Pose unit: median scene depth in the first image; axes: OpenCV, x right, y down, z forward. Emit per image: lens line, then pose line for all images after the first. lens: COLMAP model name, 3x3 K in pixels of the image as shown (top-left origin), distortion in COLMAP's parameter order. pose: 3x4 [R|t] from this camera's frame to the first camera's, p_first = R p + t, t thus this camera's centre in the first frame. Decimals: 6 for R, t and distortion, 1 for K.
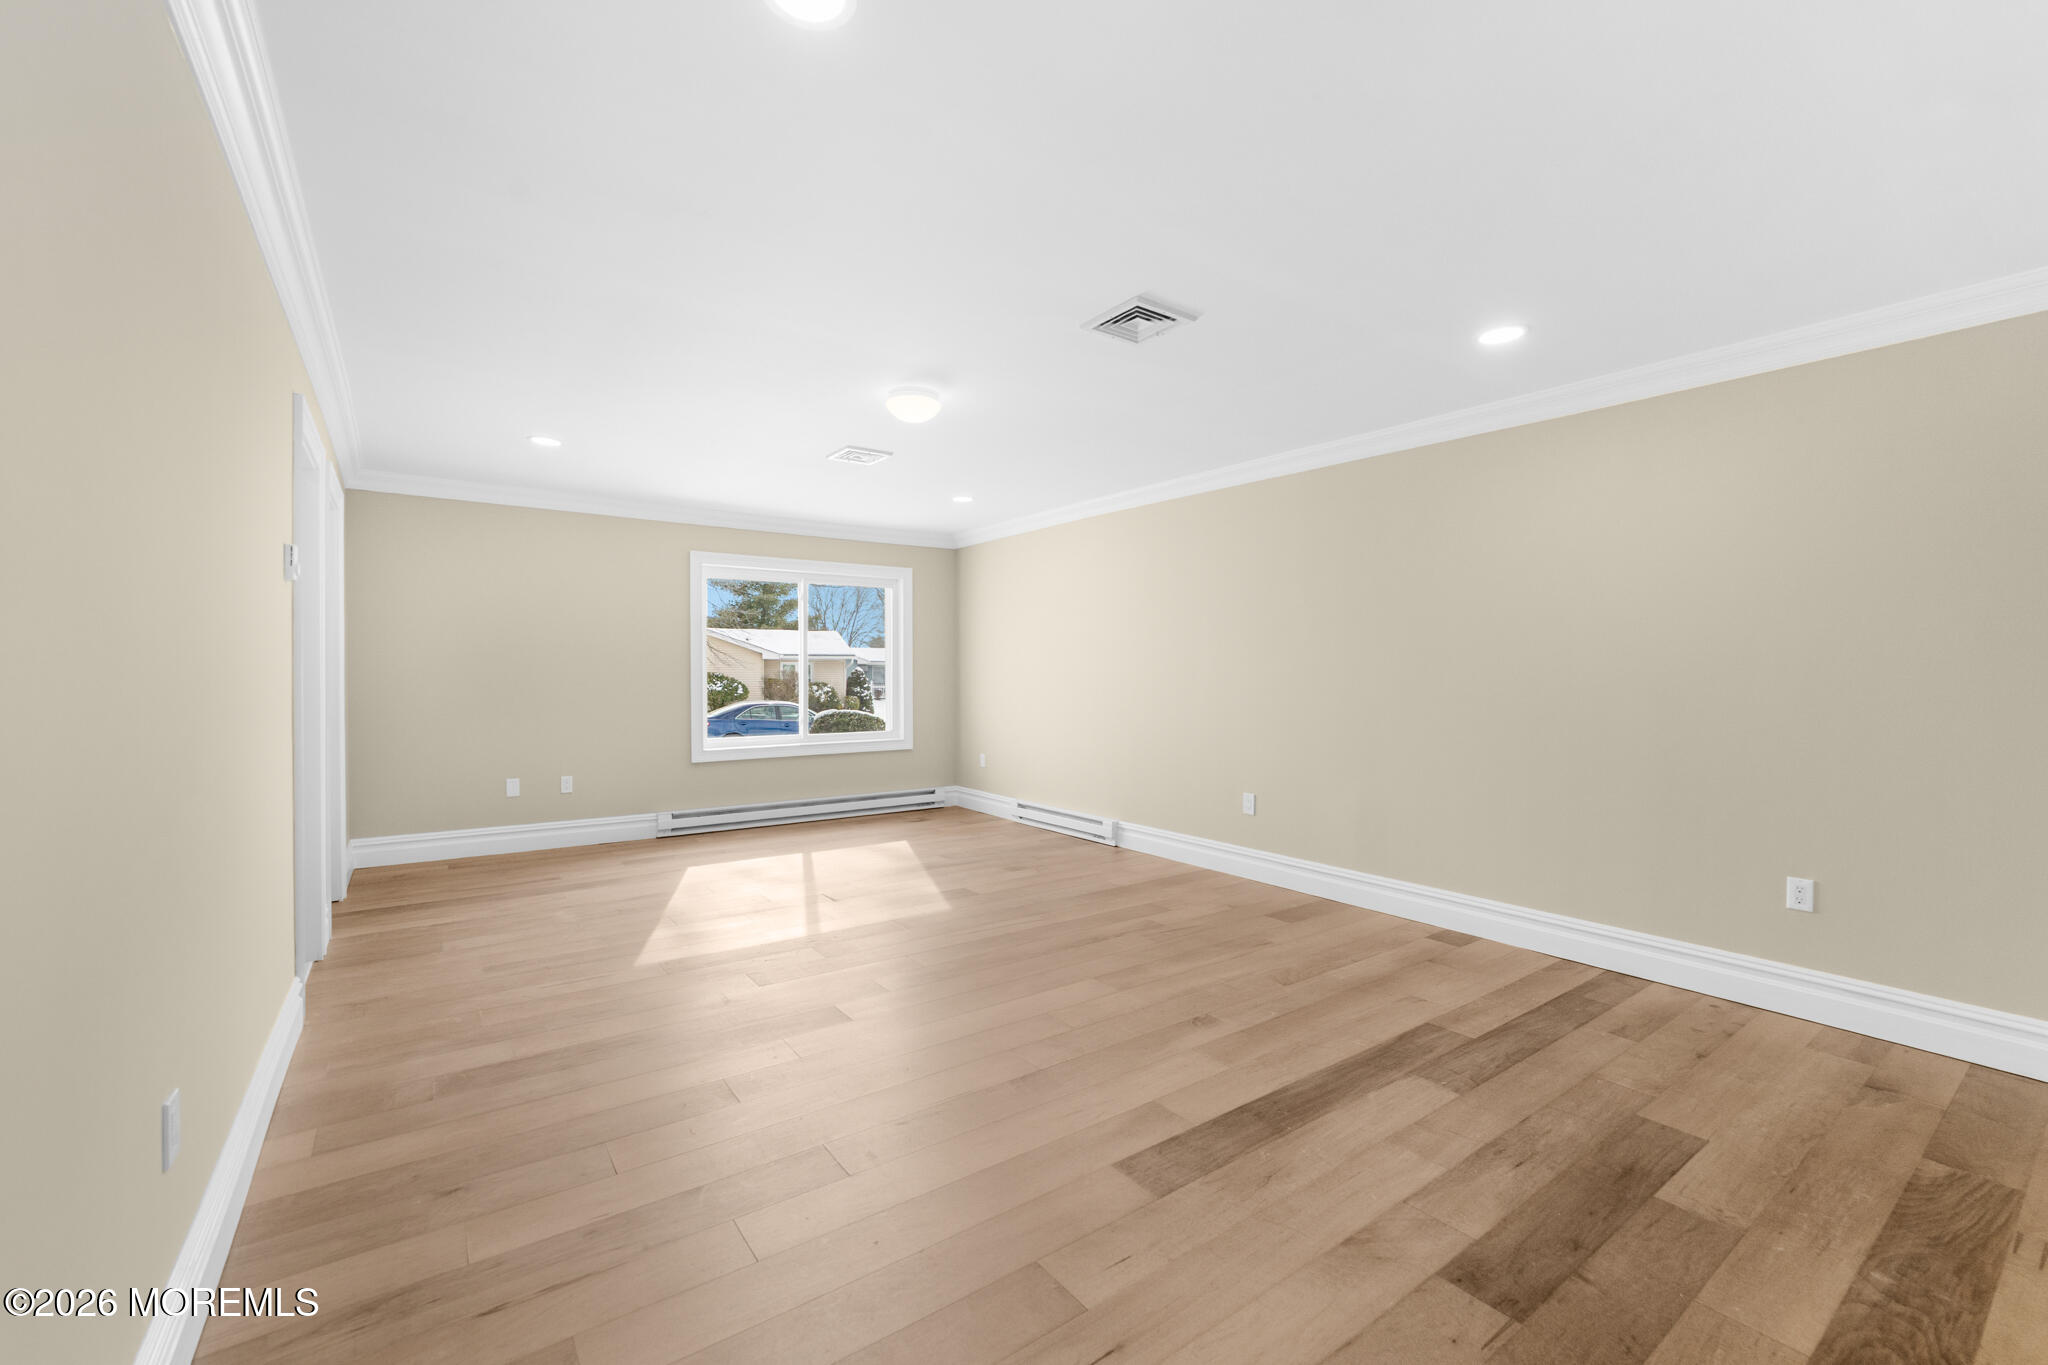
lens RADIAL K [[797.5, 0, 1021.8], [0, 797.5, 689.1], [0, 0, 1]] dist [-0.000610, -0.000019]
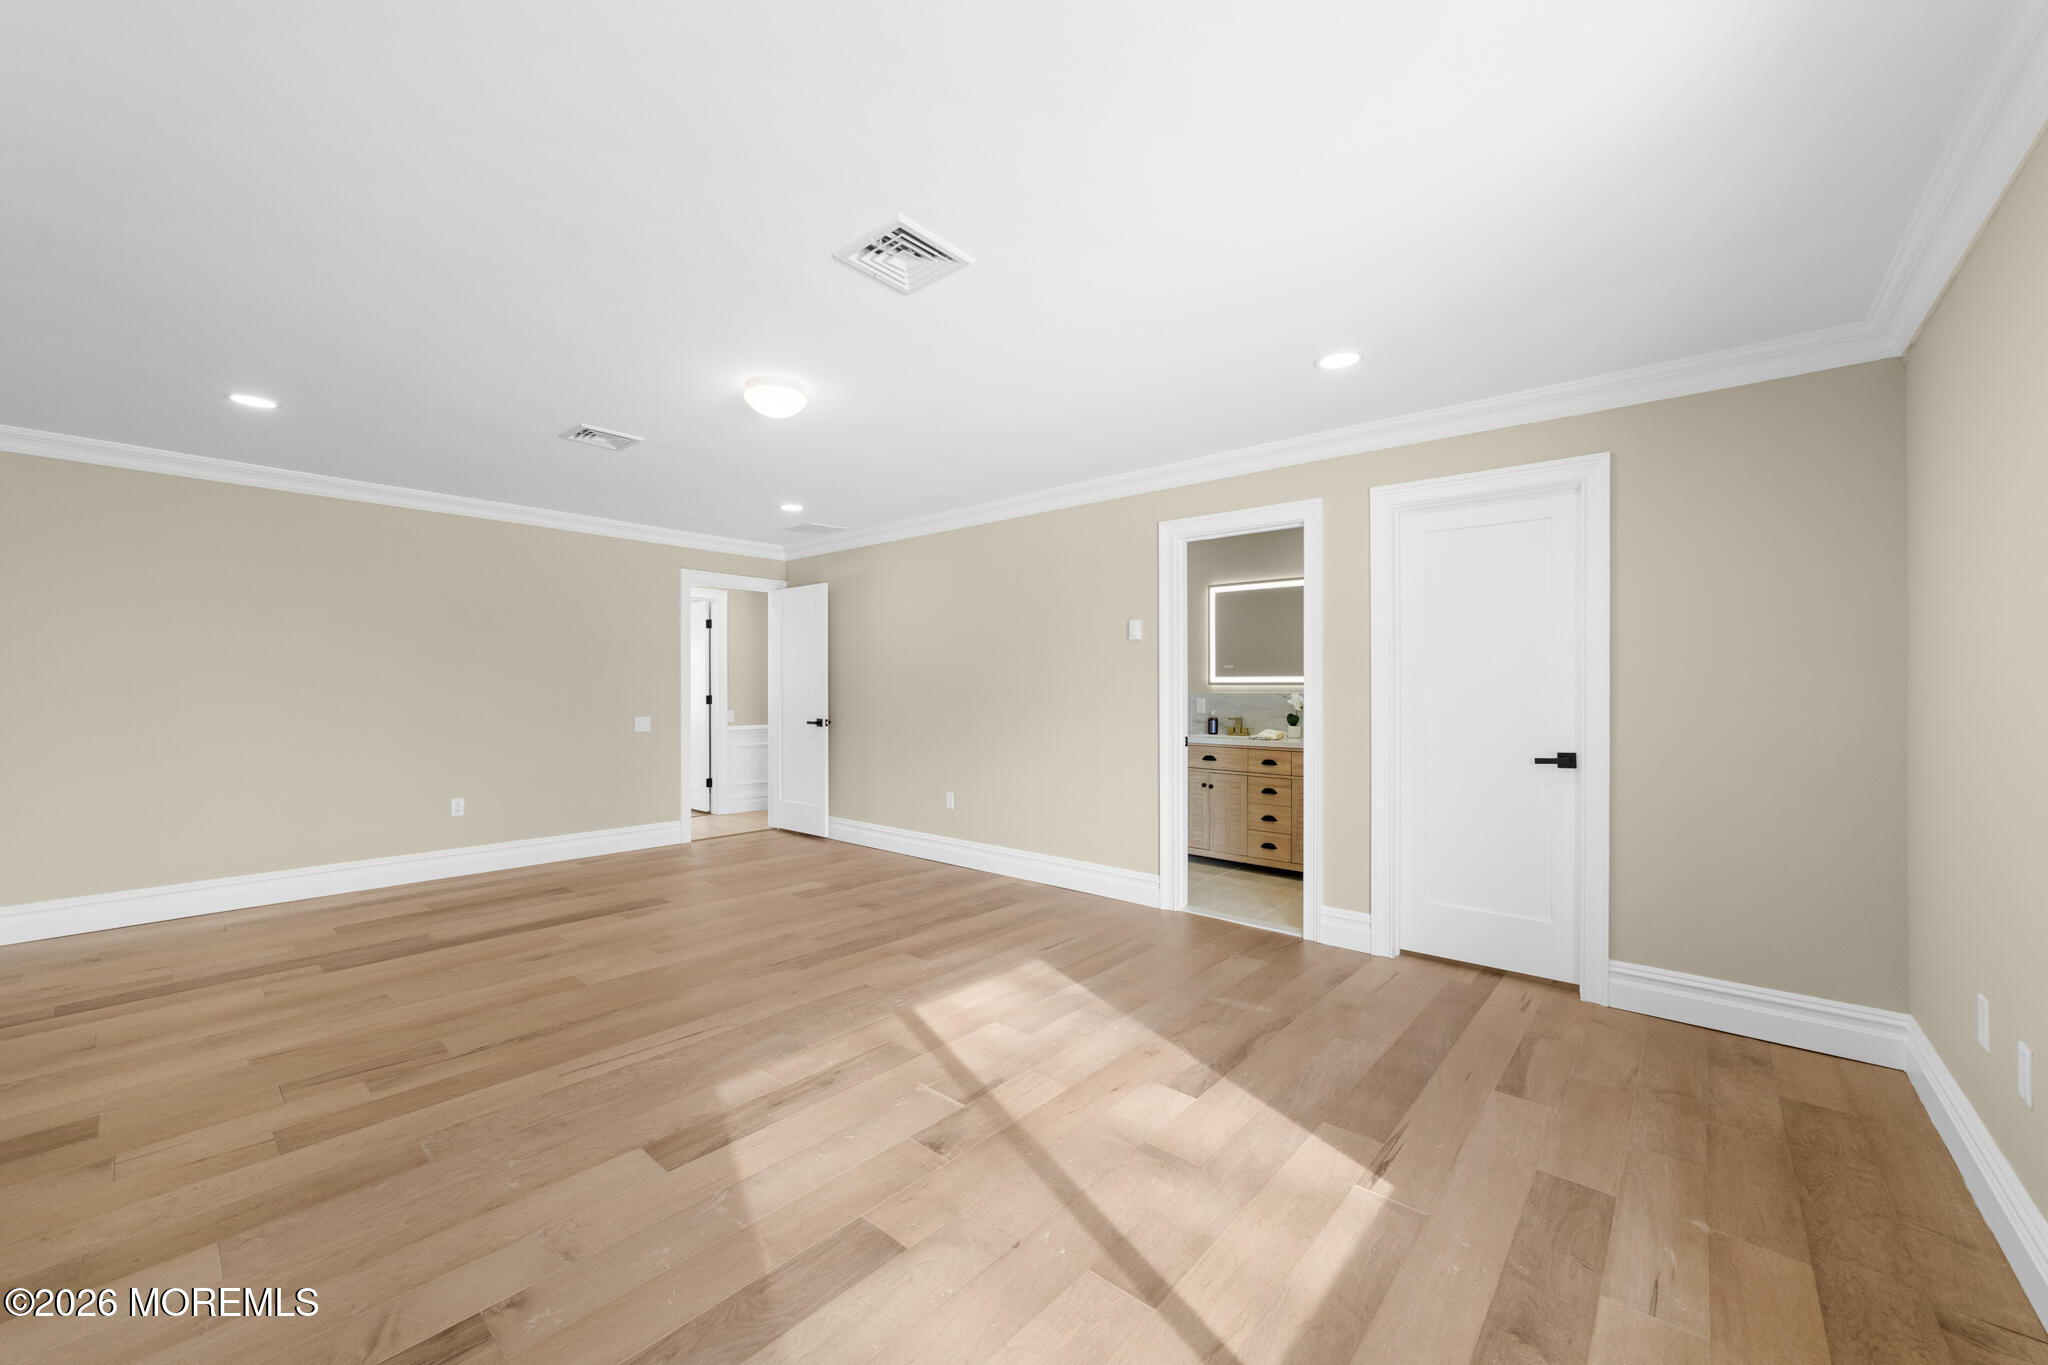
lens RADIAL K [[797.5, 0, 1021.8], [0, 797.5, 689.1], [0, 0, 1]] dist [-0.000610, -0.000019]
pose [[-0.975943, -0.006655, -0.217925, -0.234840], [-0.007904, 0.999957, 0.004860, -0.026407], [0.217883, 0.006466, -0.975953, 2.169268]]
